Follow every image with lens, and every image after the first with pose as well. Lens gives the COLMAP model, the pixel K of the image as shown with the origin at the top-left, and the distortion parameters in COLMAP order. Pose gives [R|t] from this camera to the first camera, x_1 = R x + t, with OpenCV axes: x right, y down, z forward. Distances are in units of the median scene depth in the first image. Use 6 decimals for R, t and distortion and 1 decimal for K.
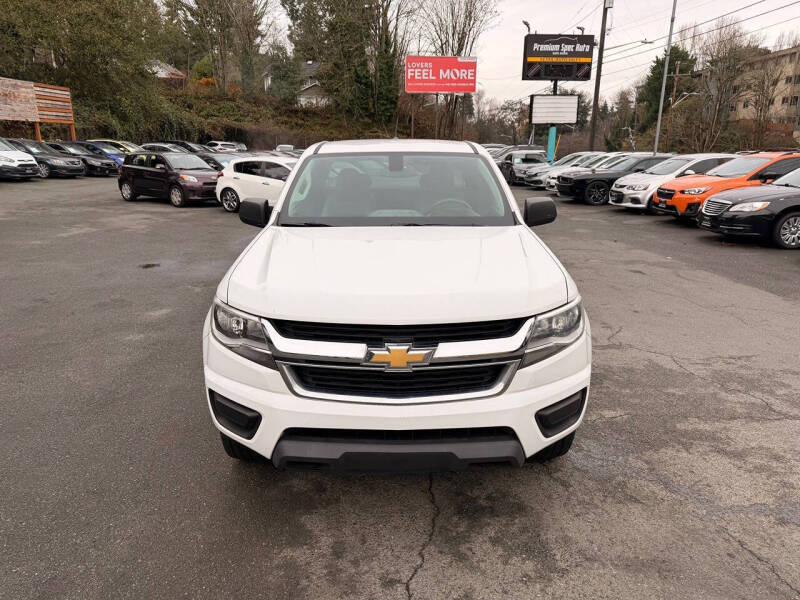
lens RADIAL K [[558.2, 0, 403.4], [0, 558.2, 304.7], [0, 0, 1]] dist [0.044851, -0.055187]
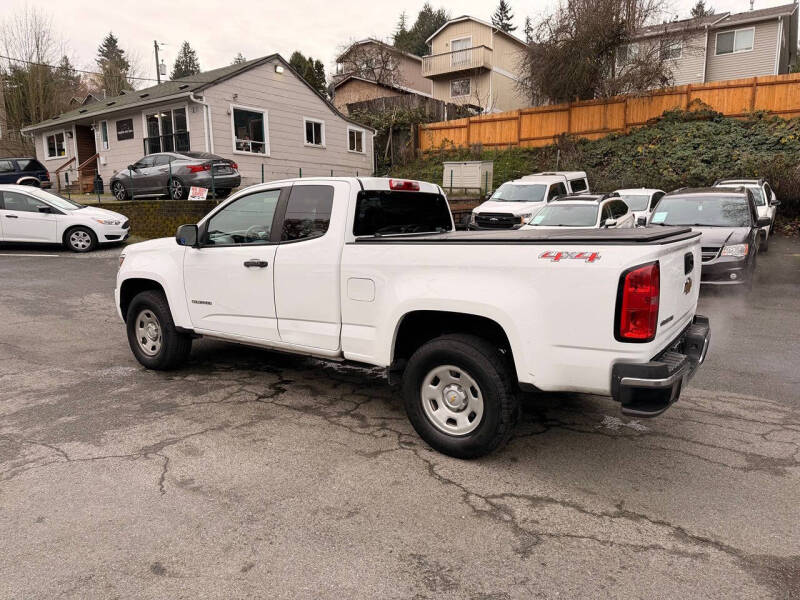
lens RADIAL K [[558.2, 0, 395.5], [0, 558.2, 300.1], [0, 0, 1]] dist [0.044851, -0.055187]
pose [[-0.592596, 0.127837, -0.795291, 0.166739], [-0.215459, 0.926193, 0.309424, -0.088355], [0.776149, 0.354716, -0.521315, 0.349373]]
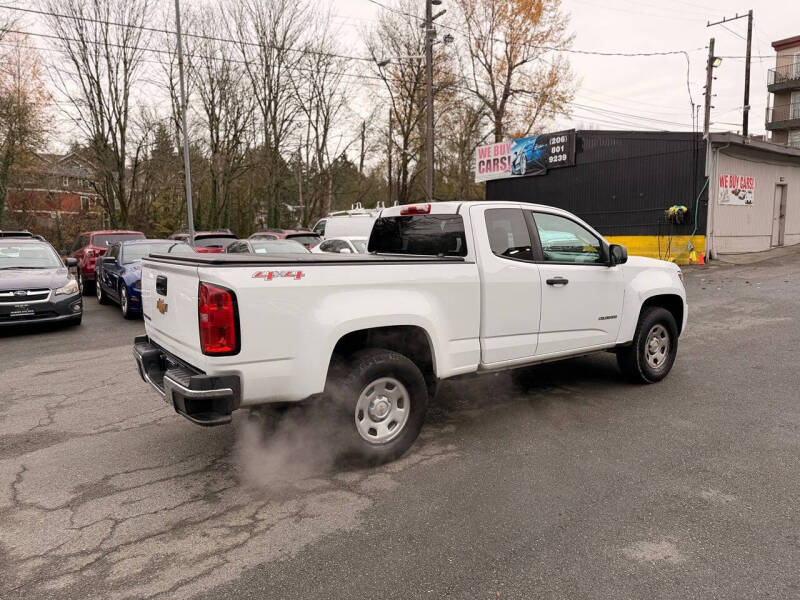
lens RADIAL K [[558.2, 0, 398.5], [0, 558.2, 300.6], [0, 0, 1]] dist [0.044851, -0.055187]
pose [[-0.572312, -0.093904, 0.814642, -0.180494], [0.231103, 0.934686, 0.270099, -0.091957], [-0.786798, 0.342847, -0.513230, 0.359511]]
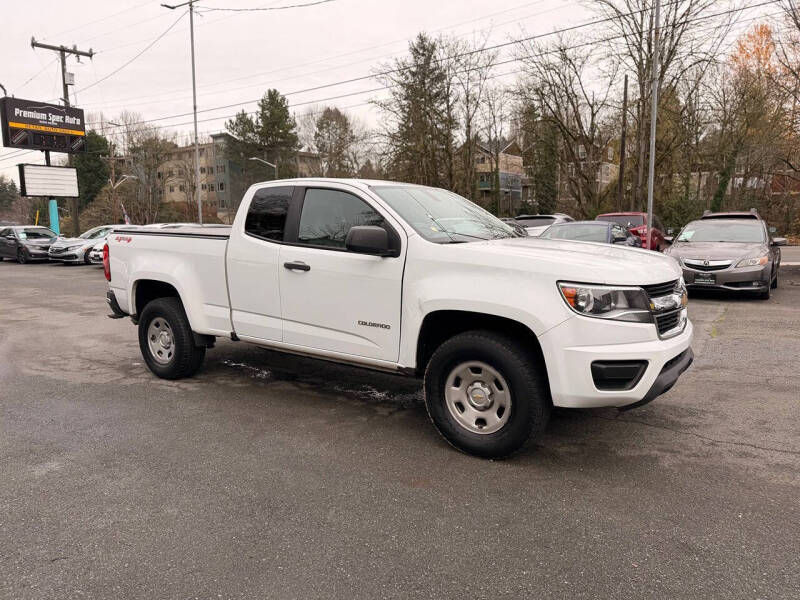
lens RADIAL K [[558.2, 0, 398.7], [0, 558.2, 303.7], [0, 0, 1]] dist [0.044851, -0.055187]
pose [[0.592903, -0.120060, 0.796273, -0.172056], [0.230527, 0.972745, -0.024983, -0.003539], [-0.771572, 0.198375, 0.604421, 0.066828]]
